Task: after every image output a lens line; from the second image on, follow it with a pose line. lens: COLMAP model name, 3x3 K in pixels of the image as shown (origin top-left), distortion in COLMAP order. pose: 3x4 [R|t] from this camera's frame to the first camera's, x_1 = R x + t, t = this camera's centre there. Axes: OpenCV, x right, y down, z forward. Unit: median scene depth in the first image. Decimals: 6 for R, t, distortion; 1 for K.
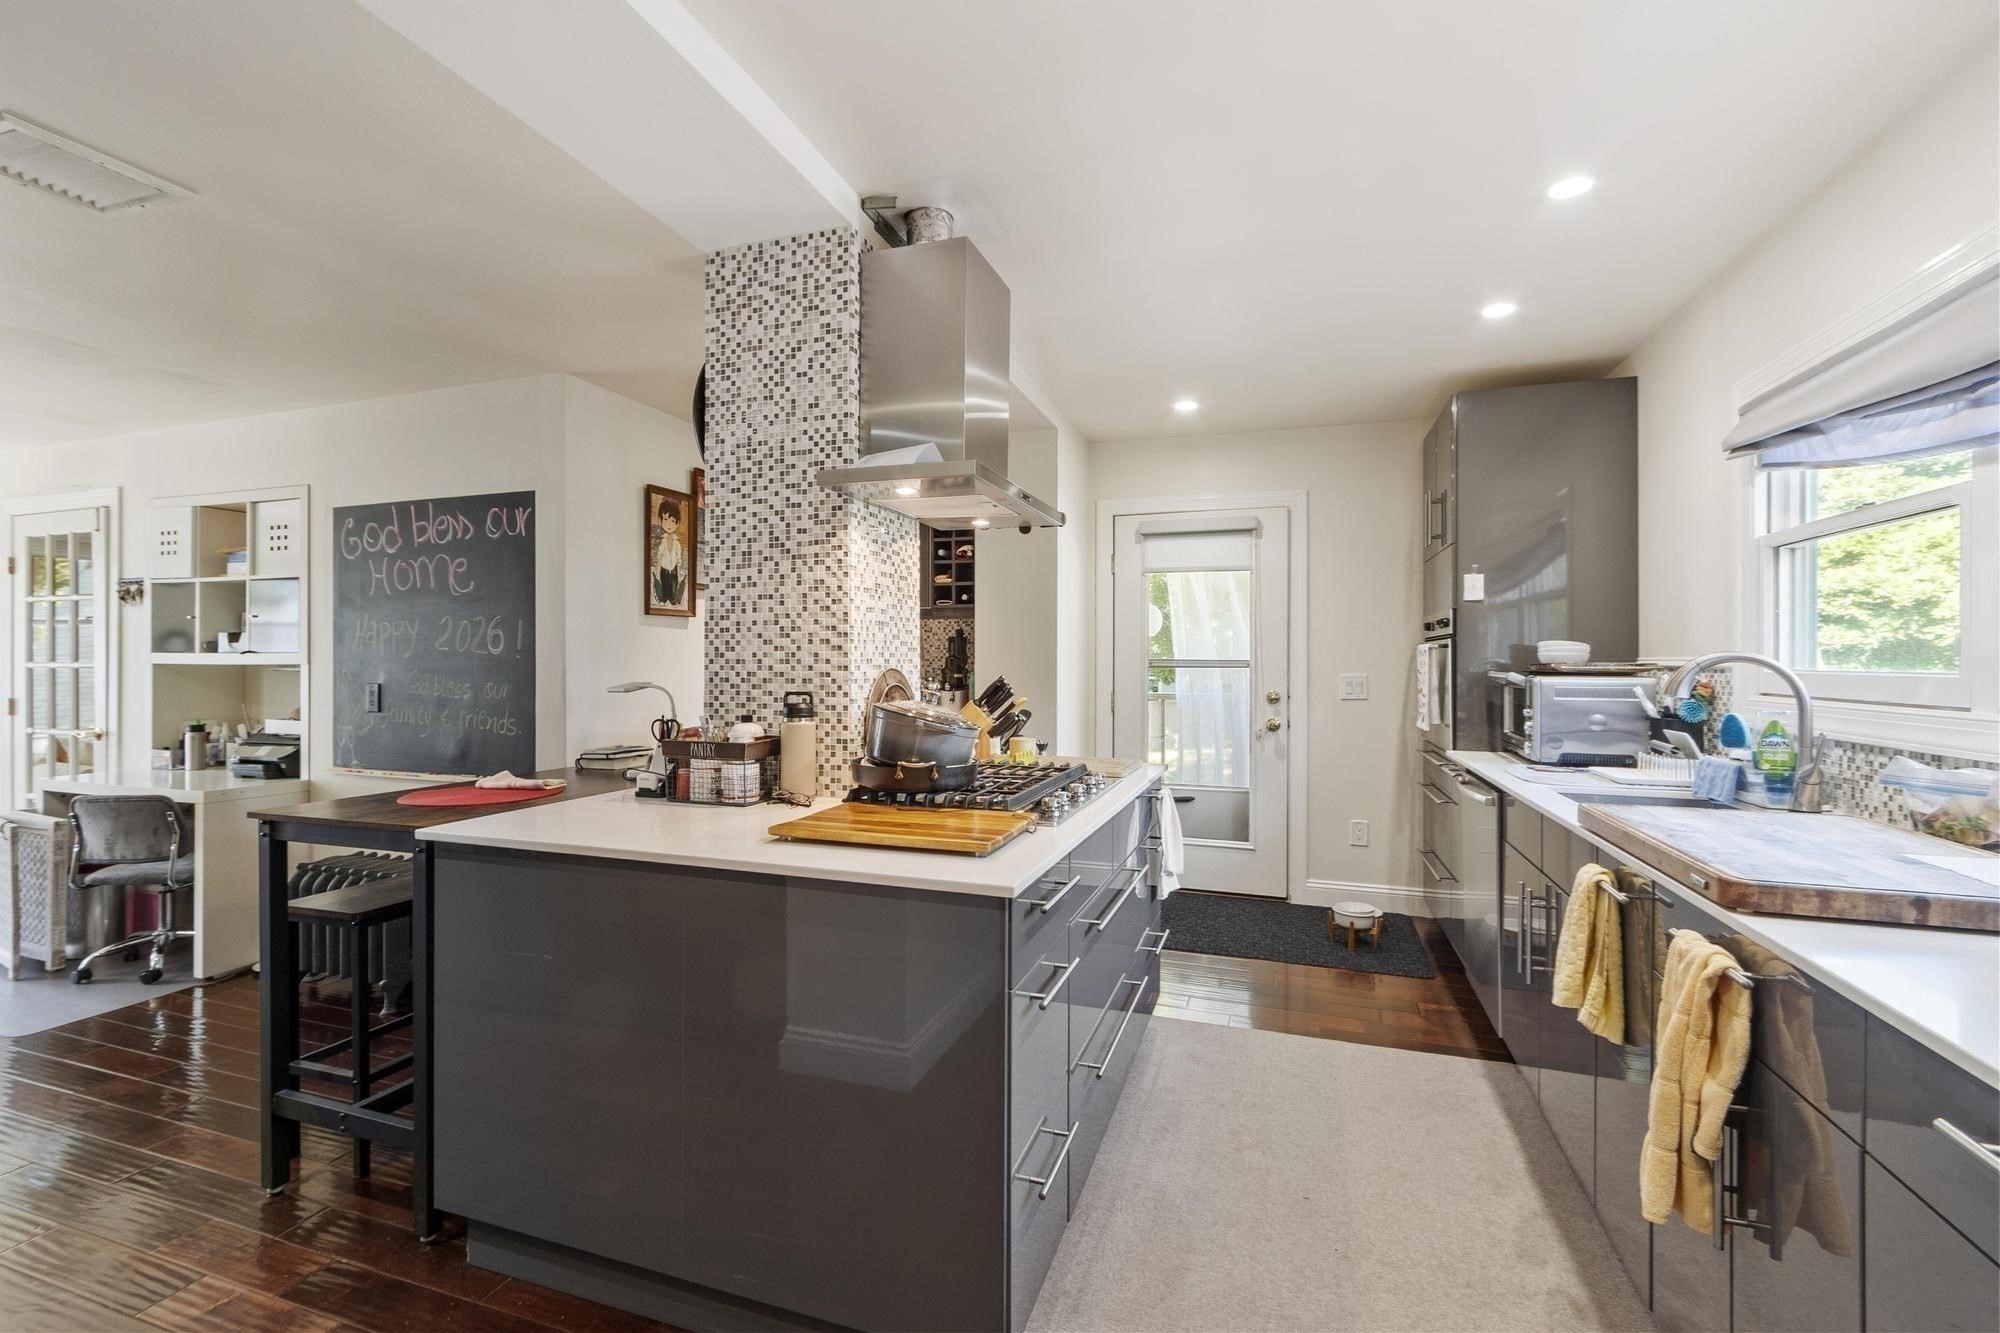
lens RADIAL K [[866.6, 0, 997.8], [0, 866.6, 663.8], [0, 0, 1]] dist [-0.007230, 0.000299]
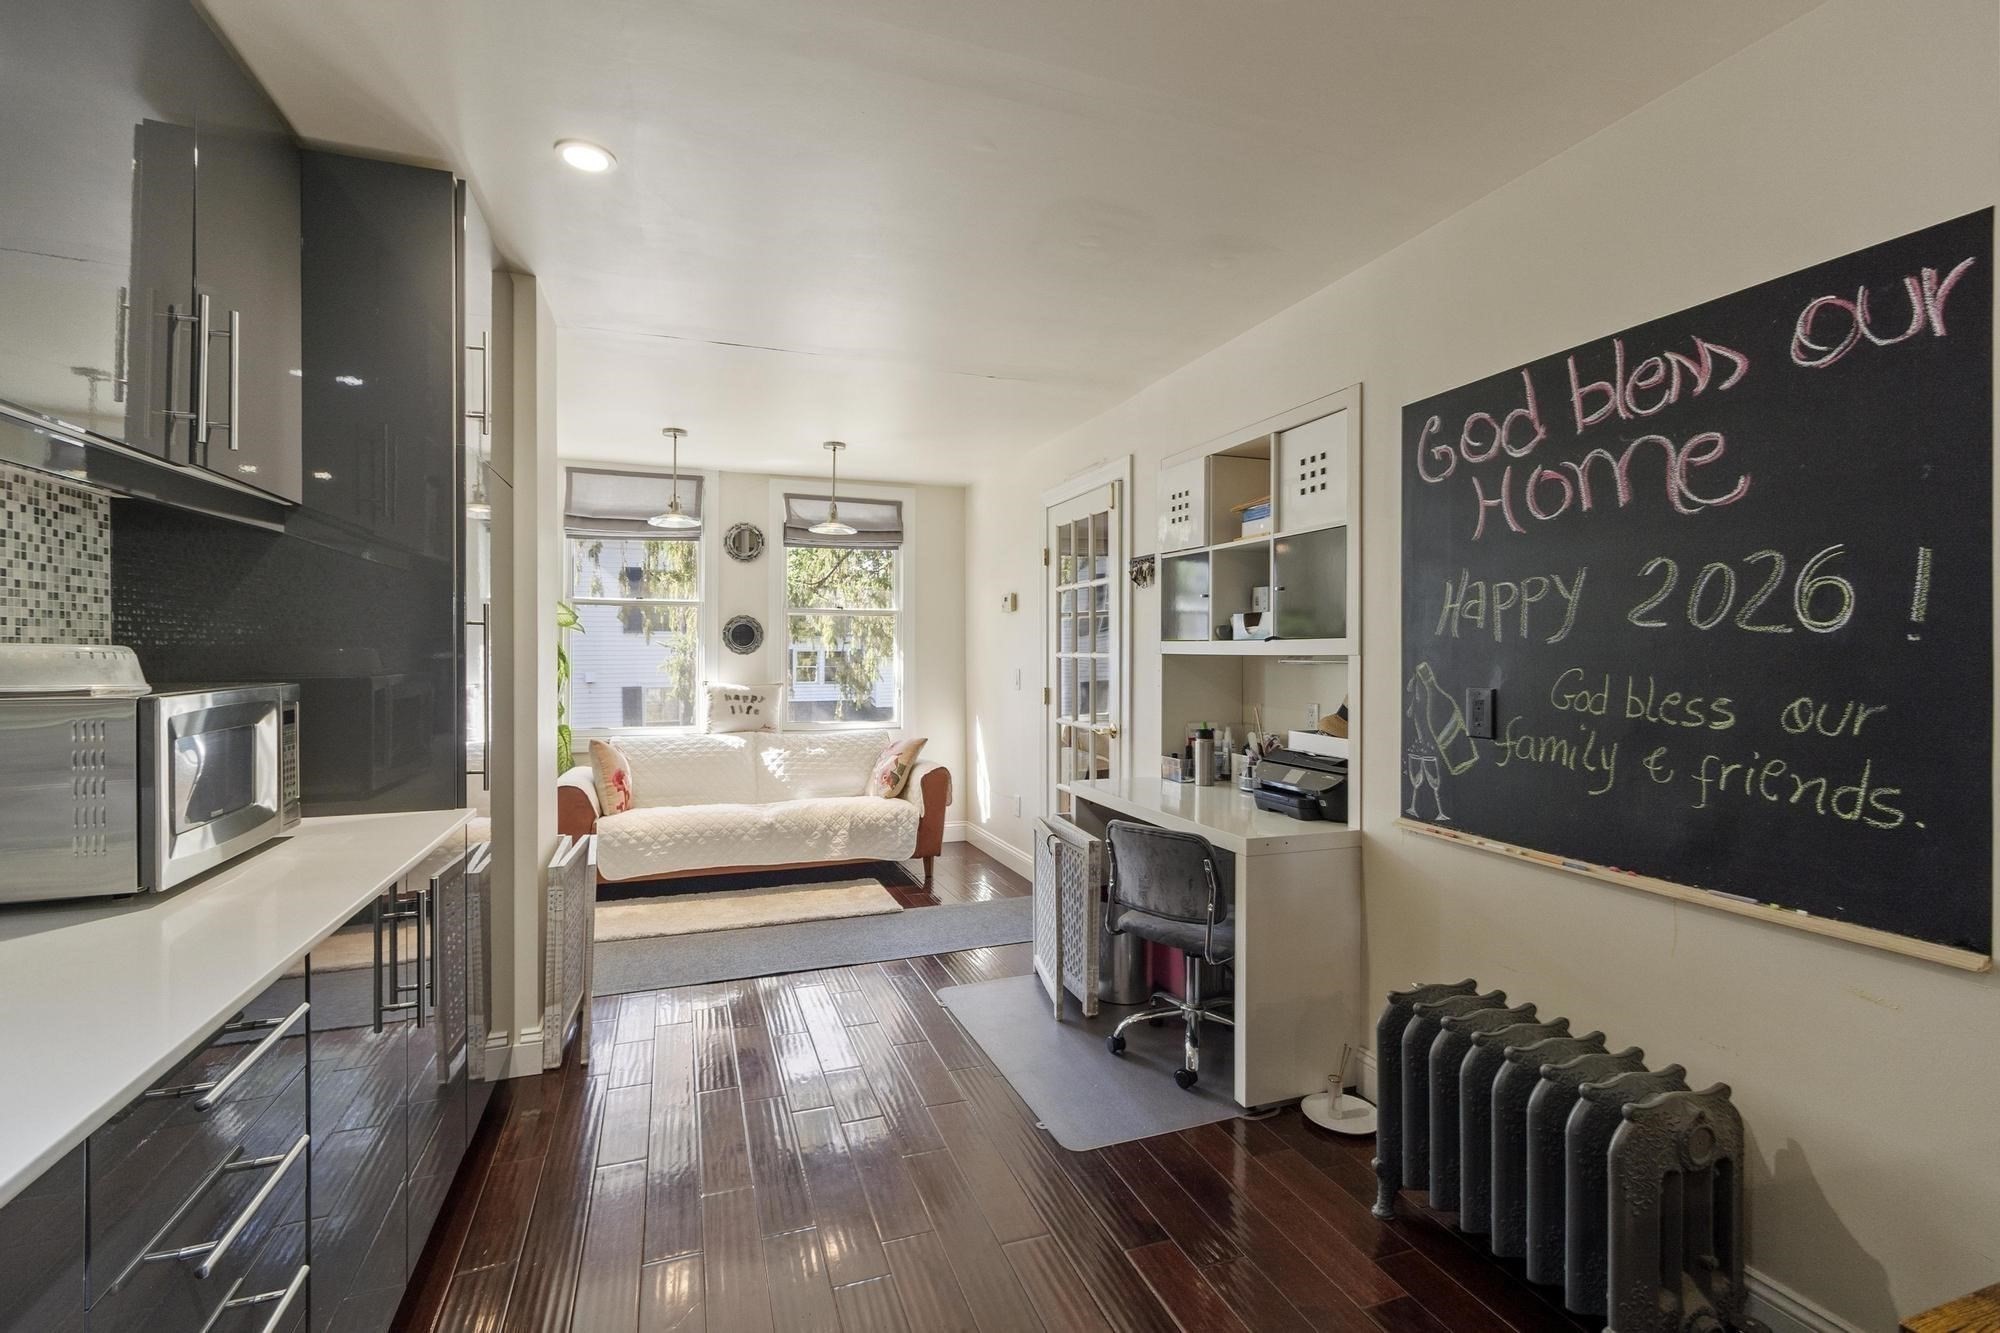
lens RADIAL K [[866.6, 0, 994.6], [0, 866.6, 654.9], [0, 0, 1]] dist [-0.007230, 0.000299]
pose [[0.626474, 0.000636, -0.779442, -0.464464], [0.002712, 0.999992, 0.002996, -0.002558], [0.779438, -0.003990, 0.626467, 0.371022]]
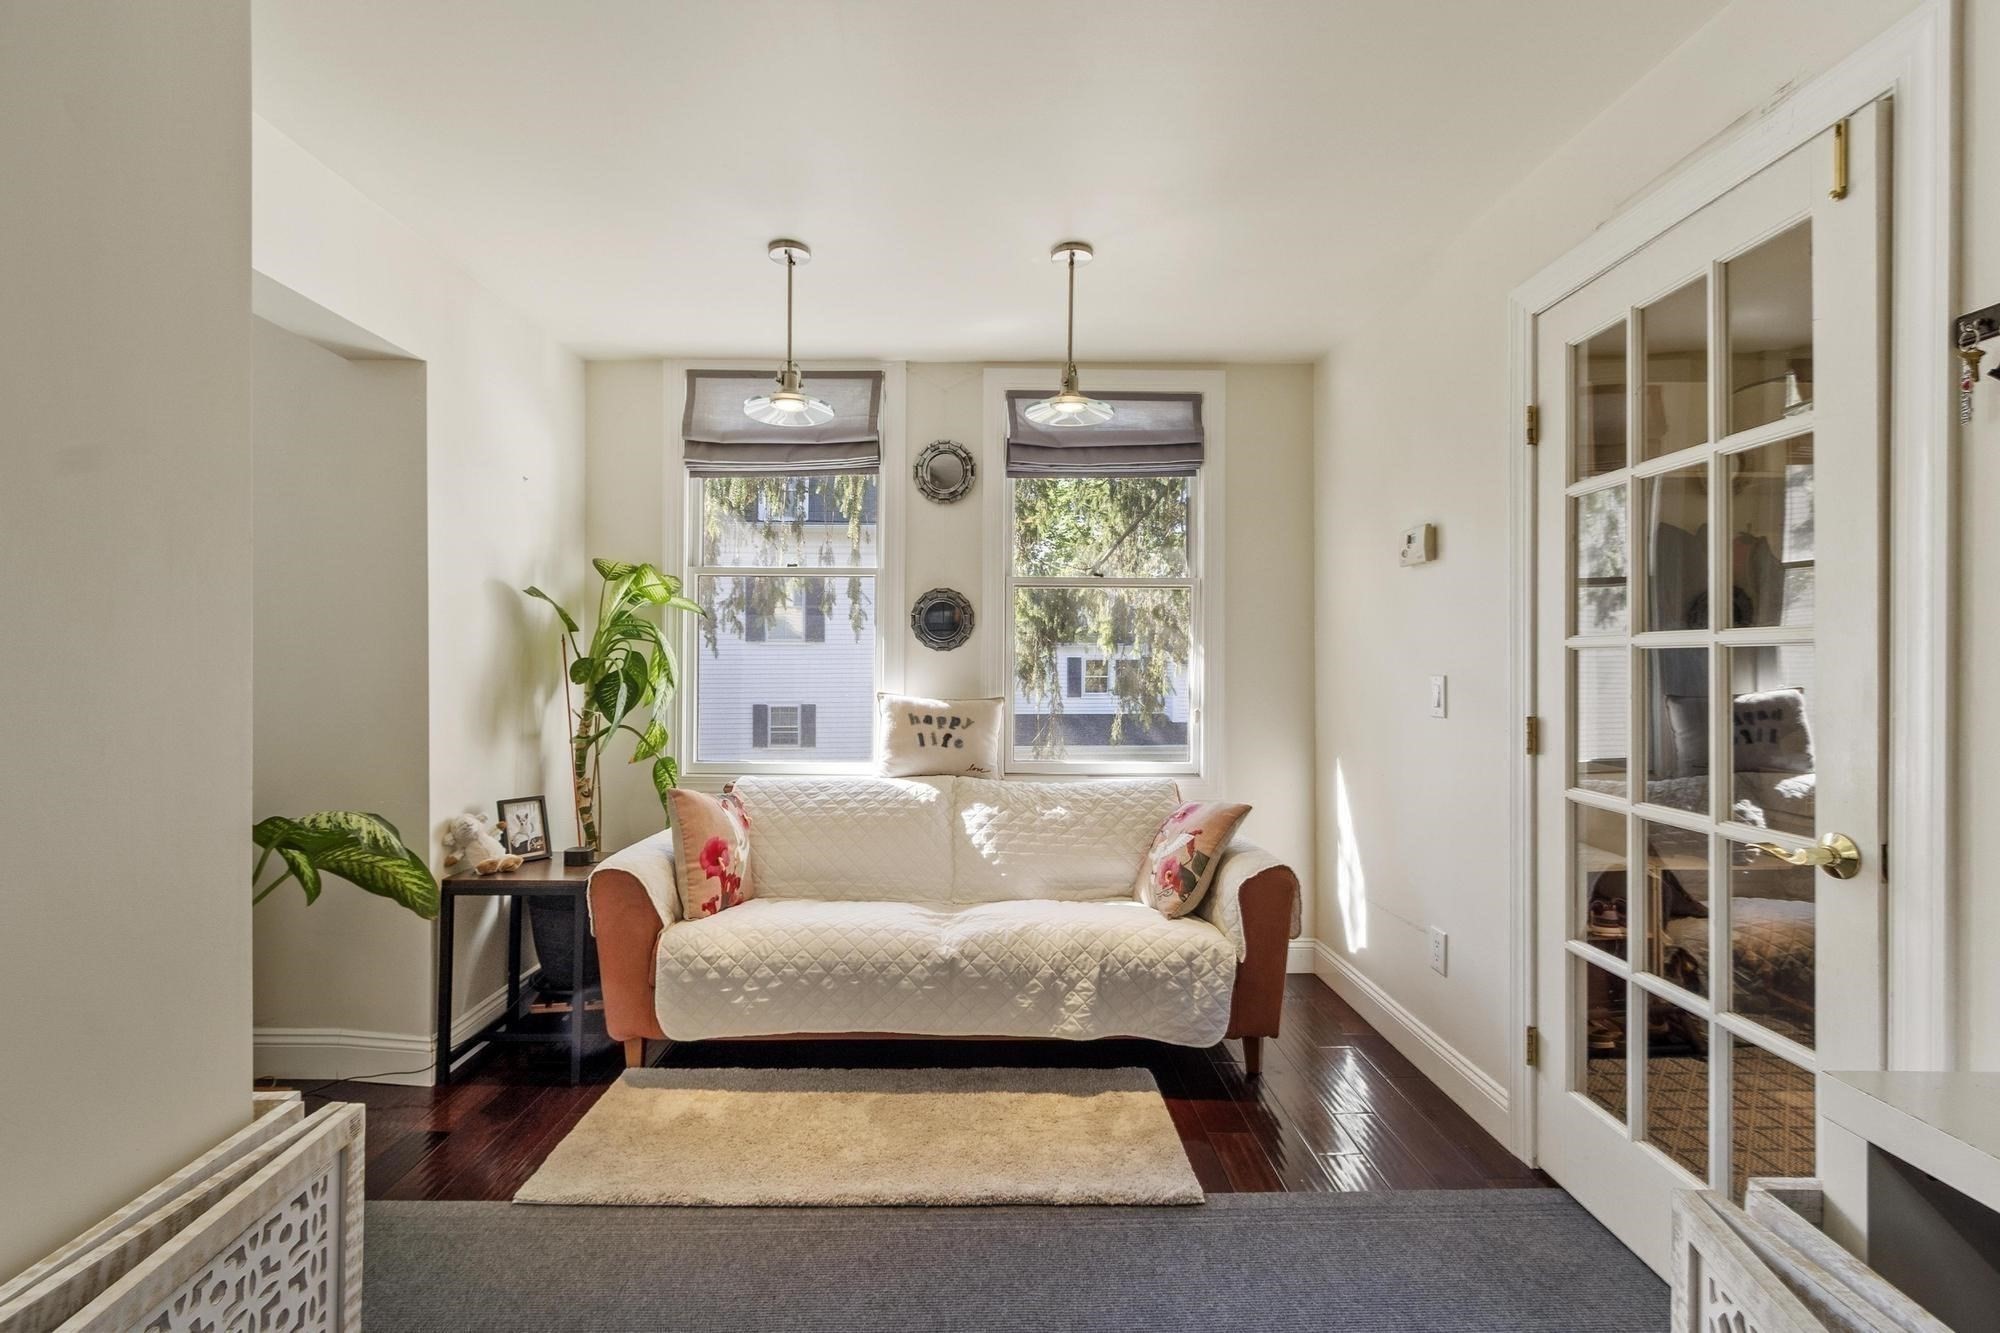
lens RADIAL K [[866.6, 0, 984.3], [0, 866.6, 663.6], [0, 0, 1]] dist [-0.007230, 0.000299]
pose [[0.320129, -0.001243, -0.947373, -0.969654], [0.000908, 0.999999, -0.001005, 0.013904], [0.947374, -0.000538, 0.320130, 0.694010]]
